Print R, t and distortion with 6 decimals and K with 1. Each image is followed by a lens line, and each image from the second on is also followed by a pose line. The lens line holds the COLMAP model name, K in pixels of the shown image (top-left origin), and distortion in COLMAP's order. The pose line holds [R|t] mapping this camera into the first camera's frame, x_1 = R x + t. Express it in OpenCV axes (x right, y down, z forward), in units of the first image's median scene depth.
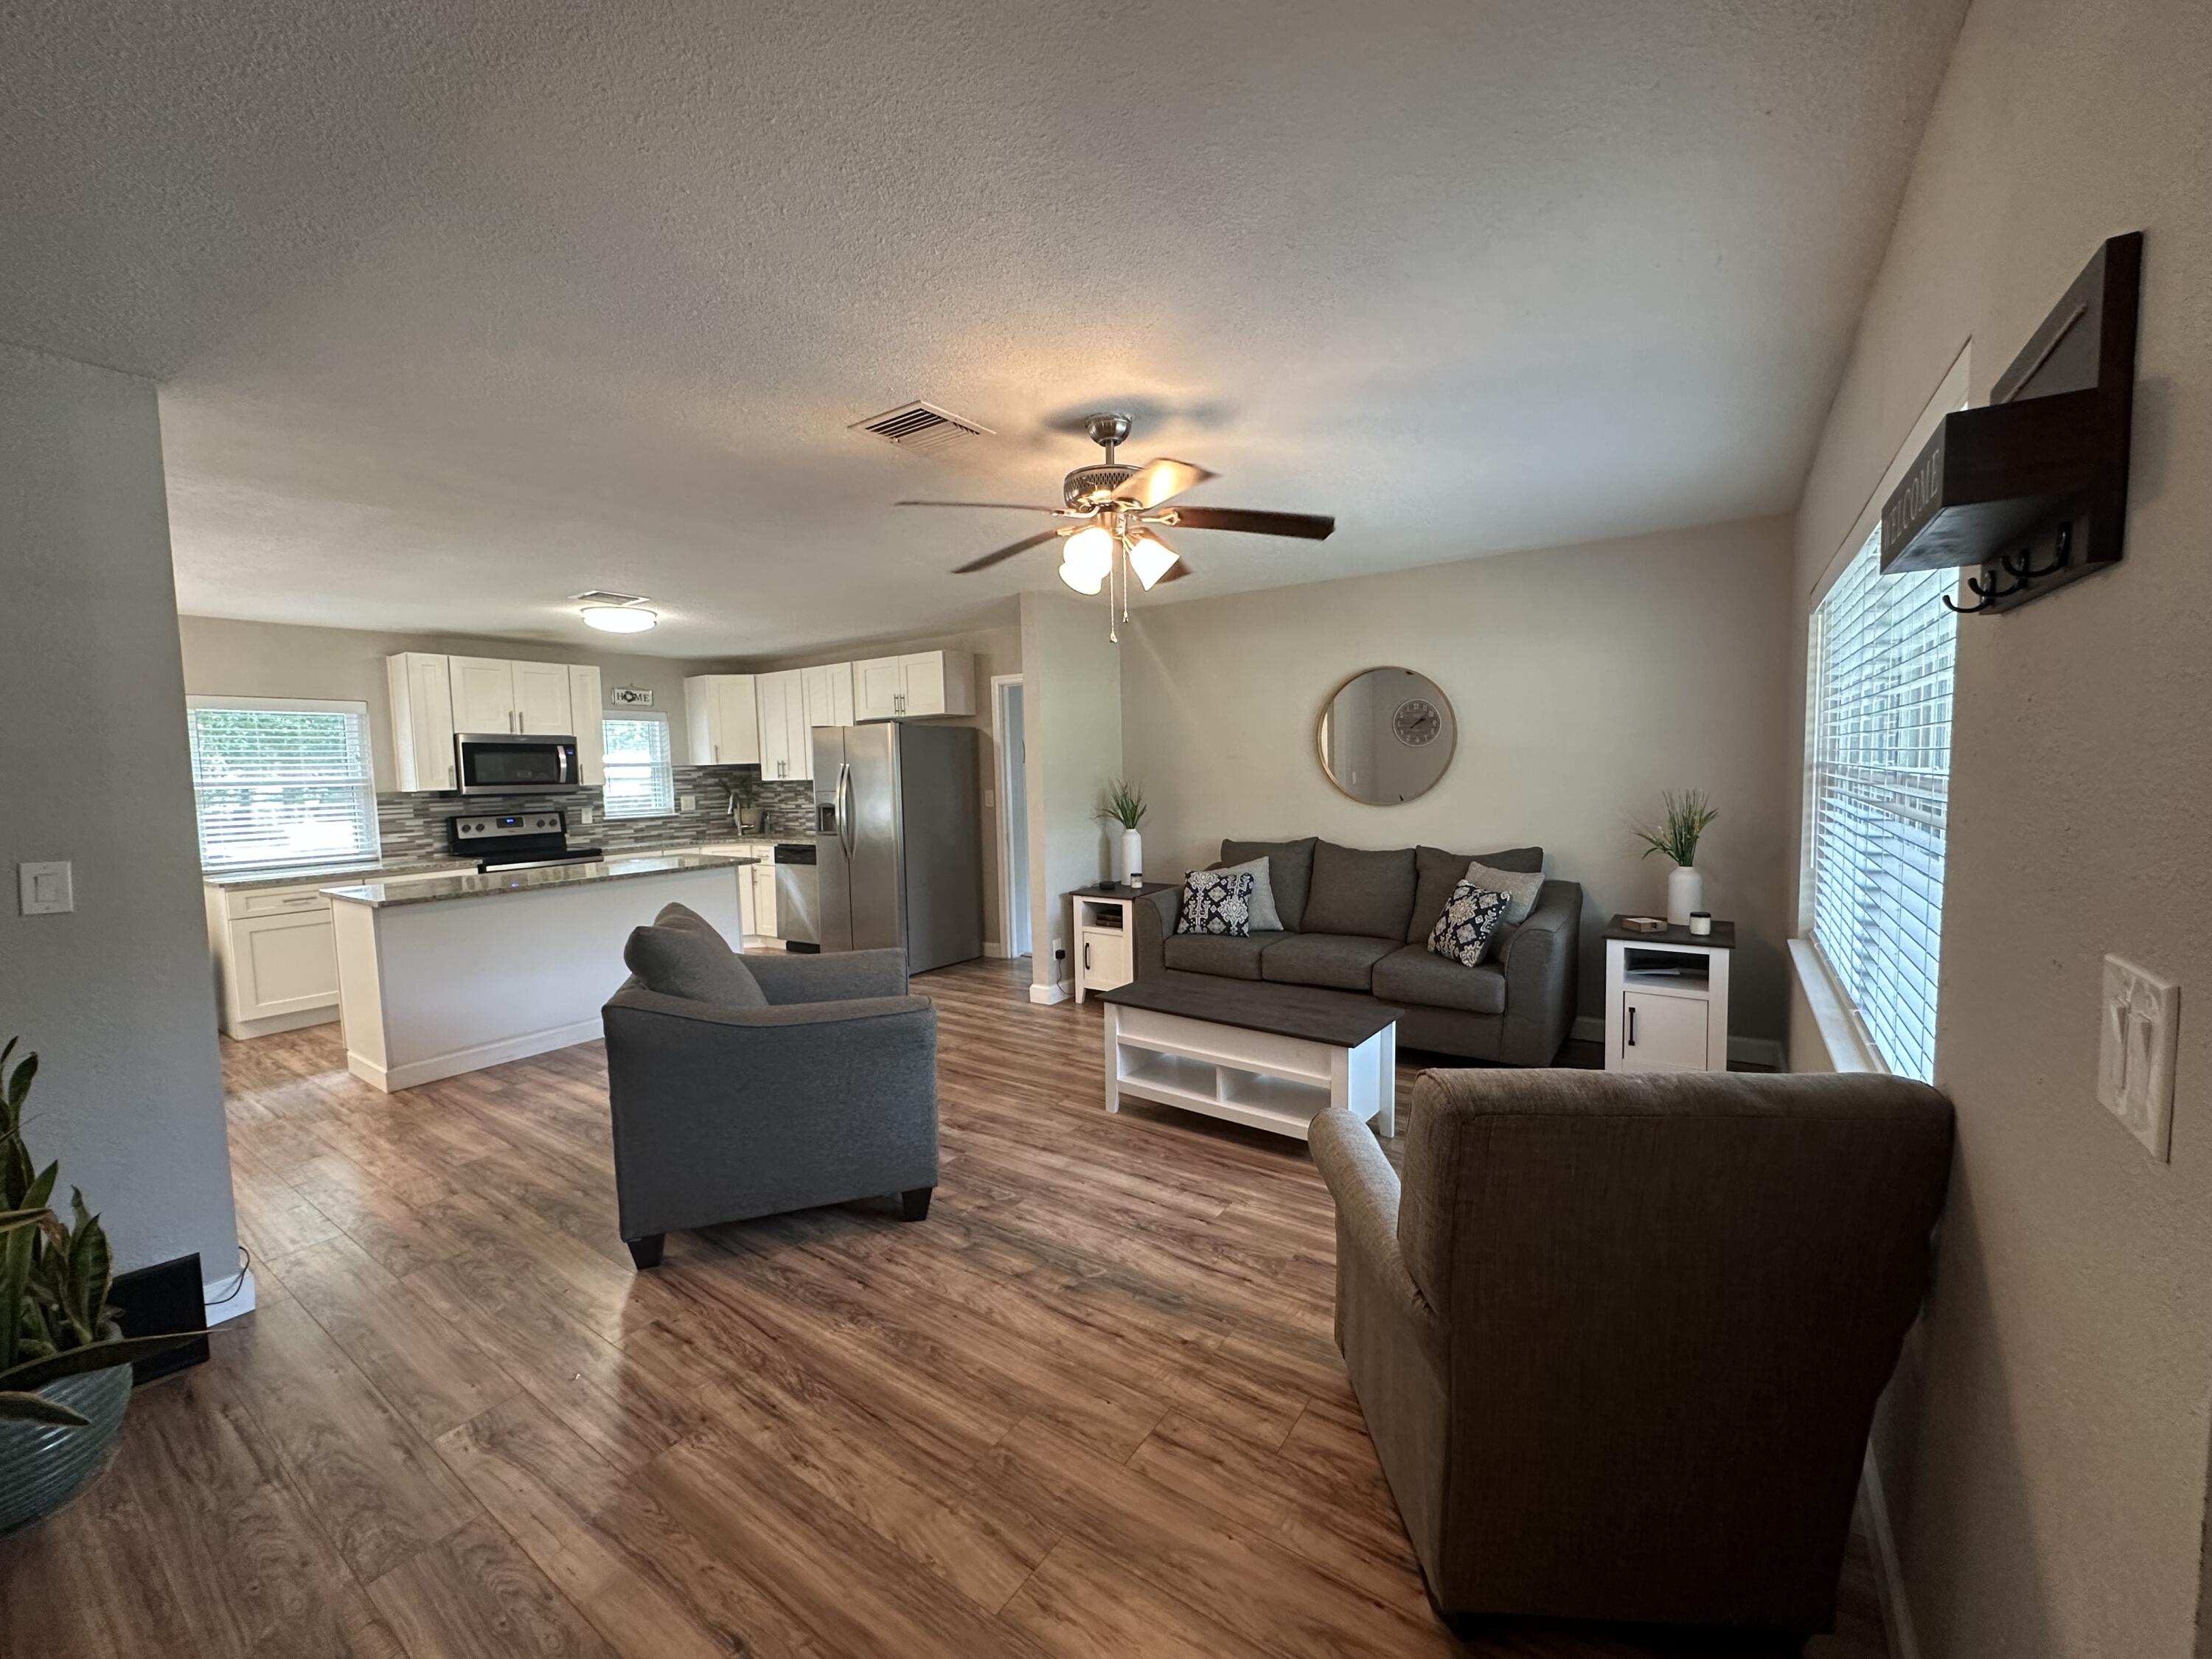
lens RADIAL K [[884.0, 0, 1106.9], [0, 884.0, 835.7], [0, 0, 1]] dist [-0.002507, 0.000888]
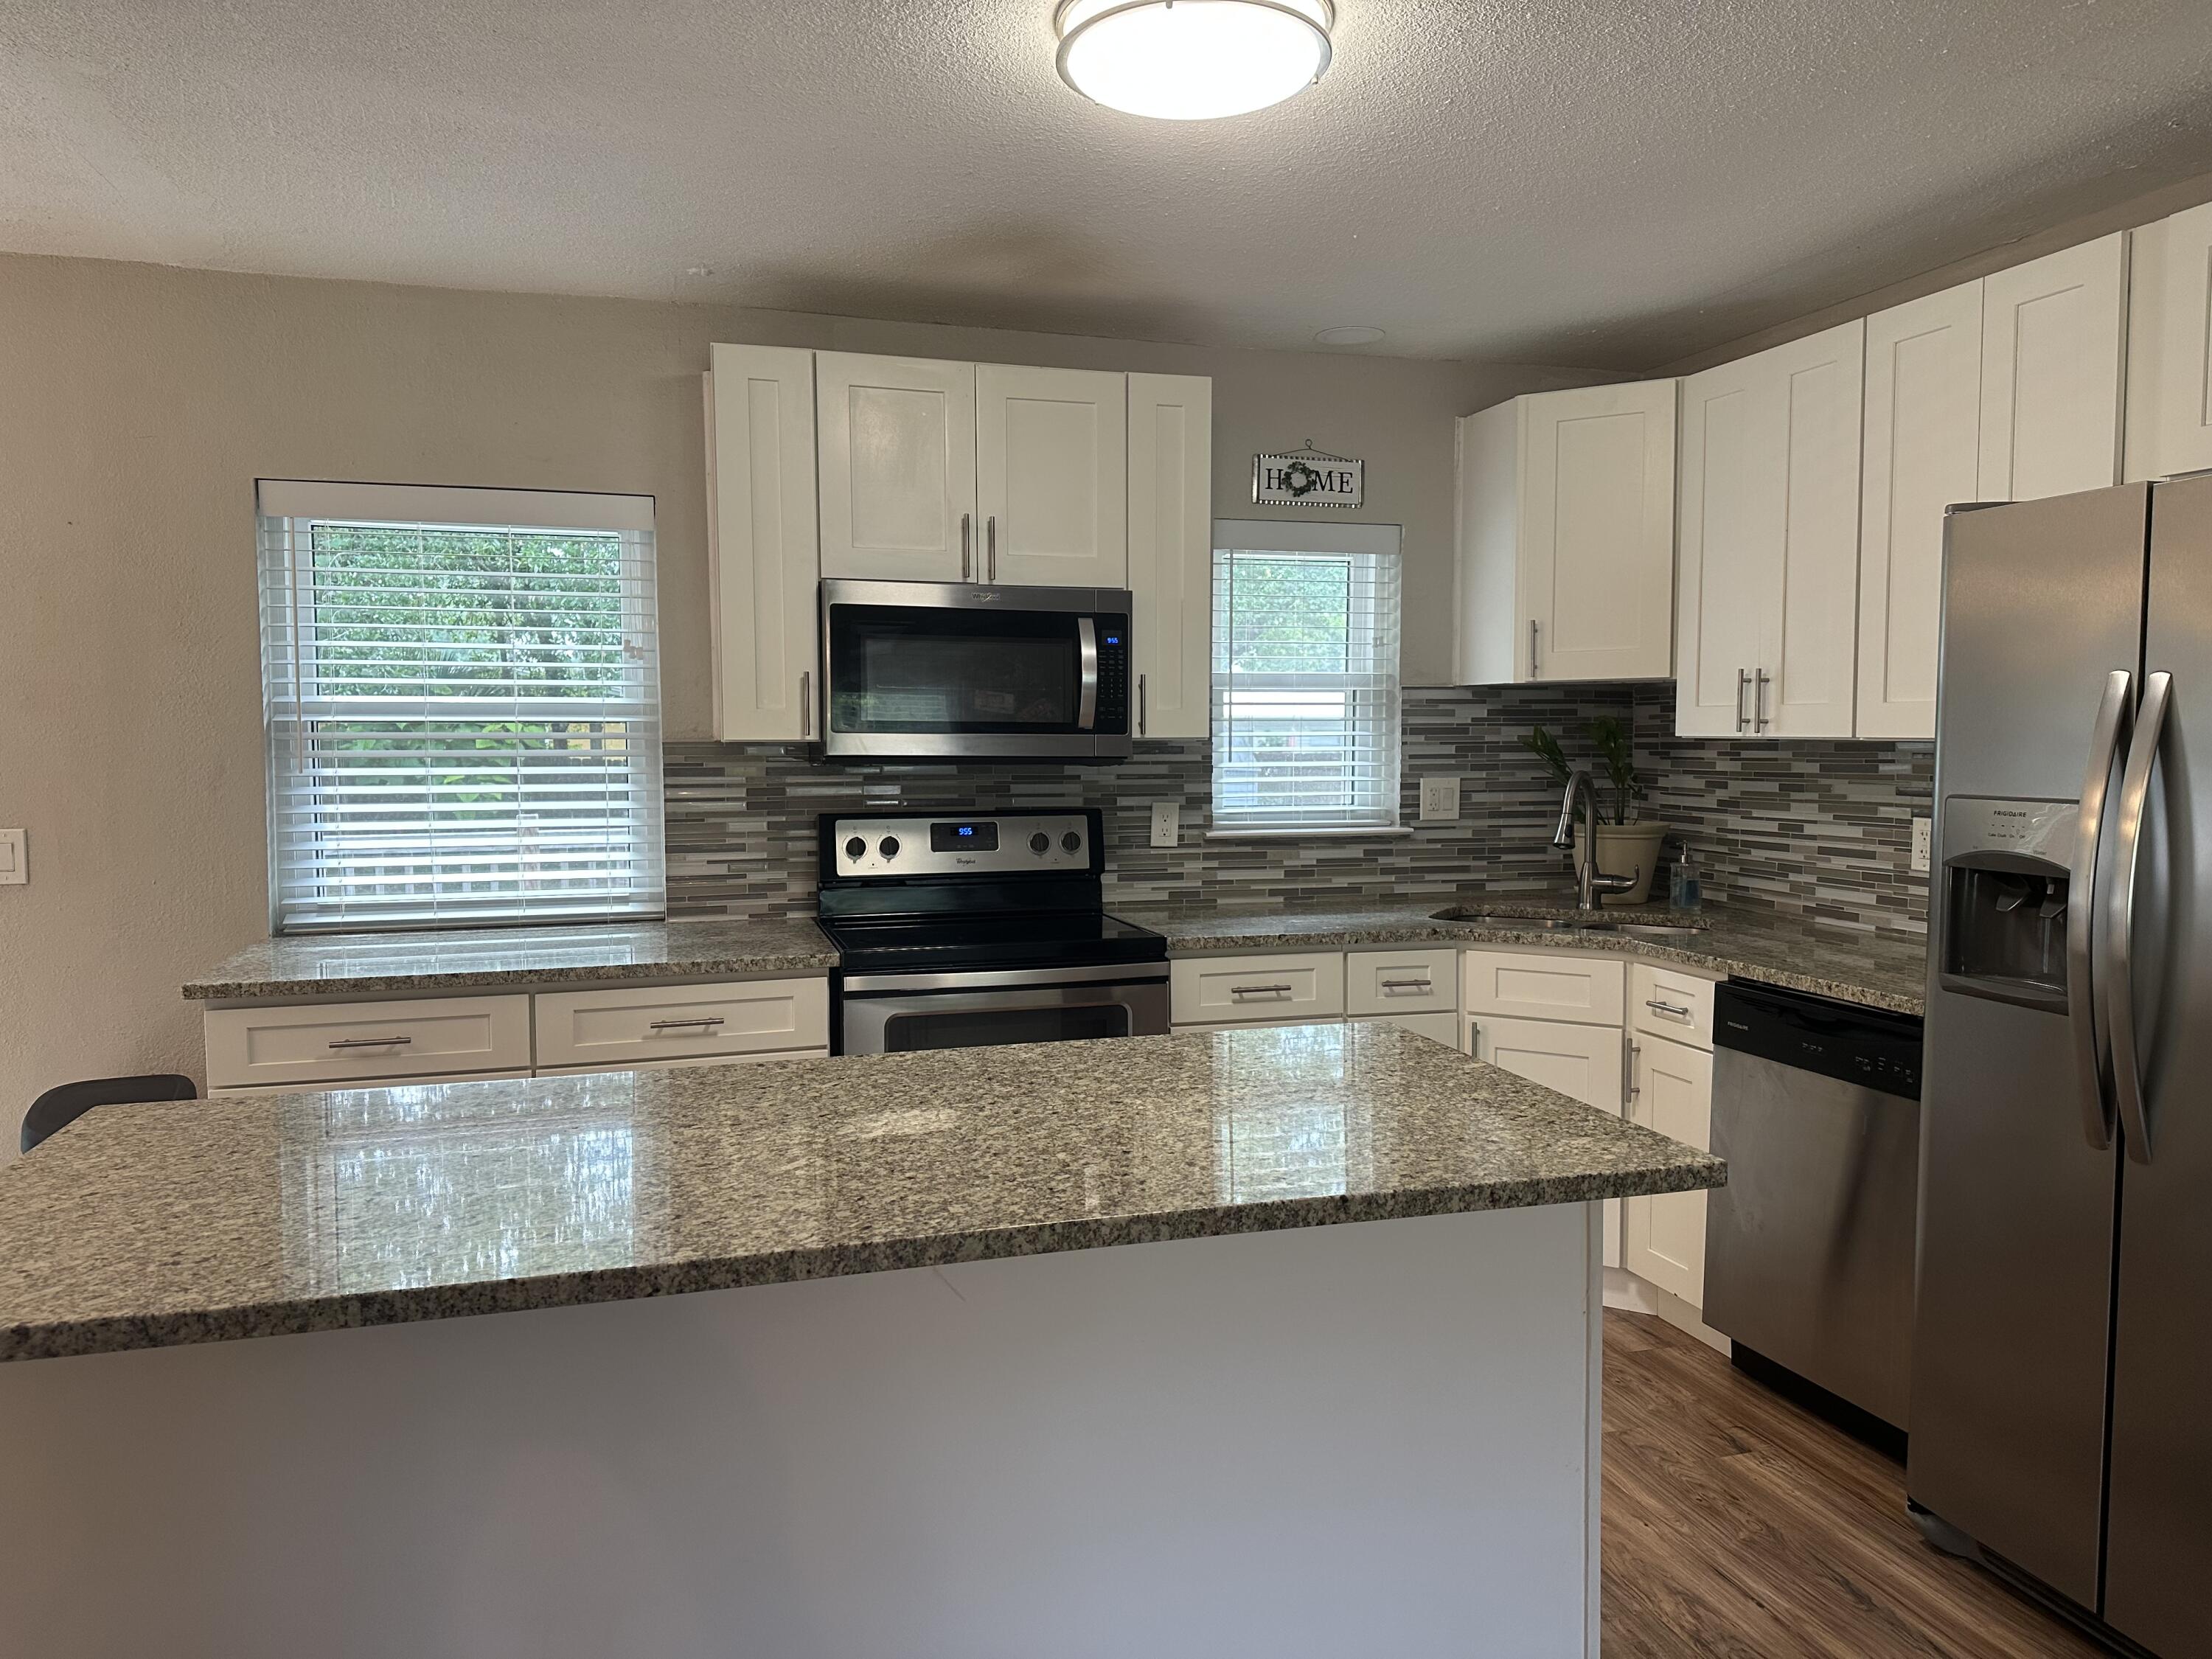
lens RADIAL K [[1545.2, 0, 1099.0], [0, 1545.2, 823.0], [0, 0, 1]] dist [0.066014, -0.070581]
pose [[0.776353, 0.063859, -0.627055, -0.268250], [-0.066428, 0.997604, 0.019352, -0.039195], [0.626788, 0.026630, 0.778734, 0.602566]]
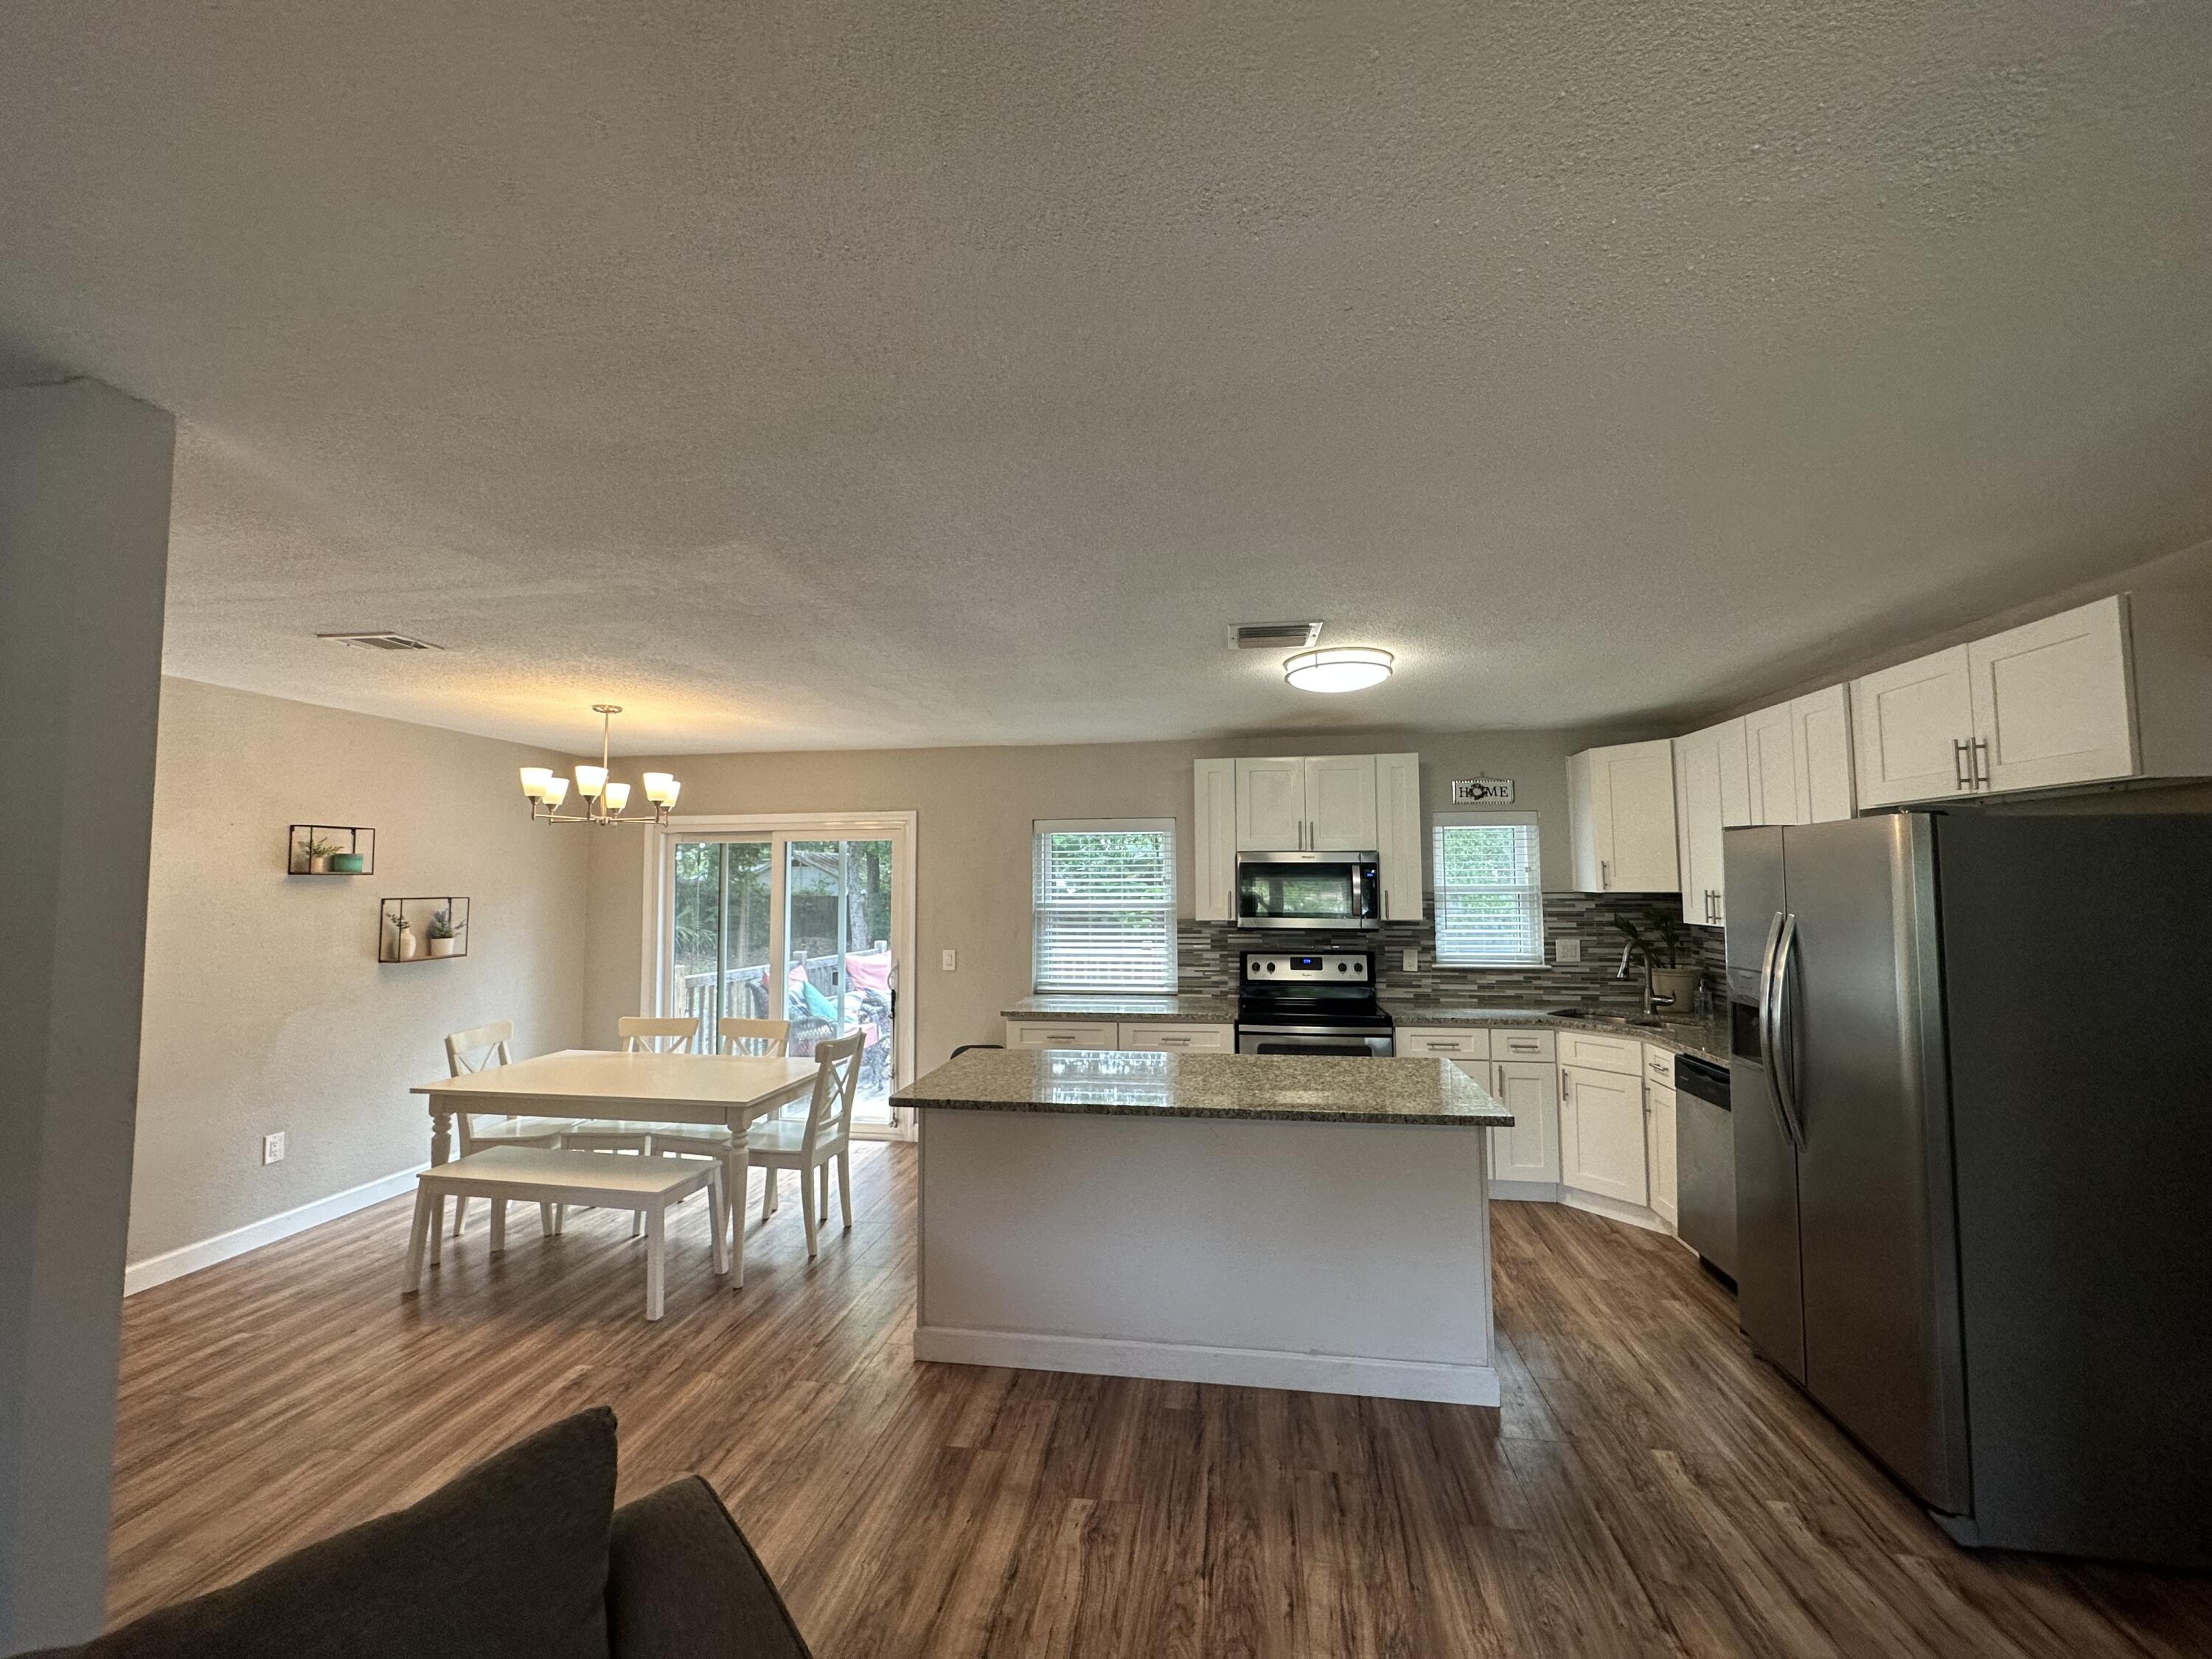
lens RADIAL K [[884.0, 0, 1097.7], [0, 884.0, 826.9], [0, 0, 1]] dist [-0.002507, 0.000888]
pose [[0.432782, -0.033806, -0.900865, -0.055570], [-0.073423, 0.994655, -0.072598, -0.070447], [0.898504, 0.097564, 0.427987, 0.536656]]
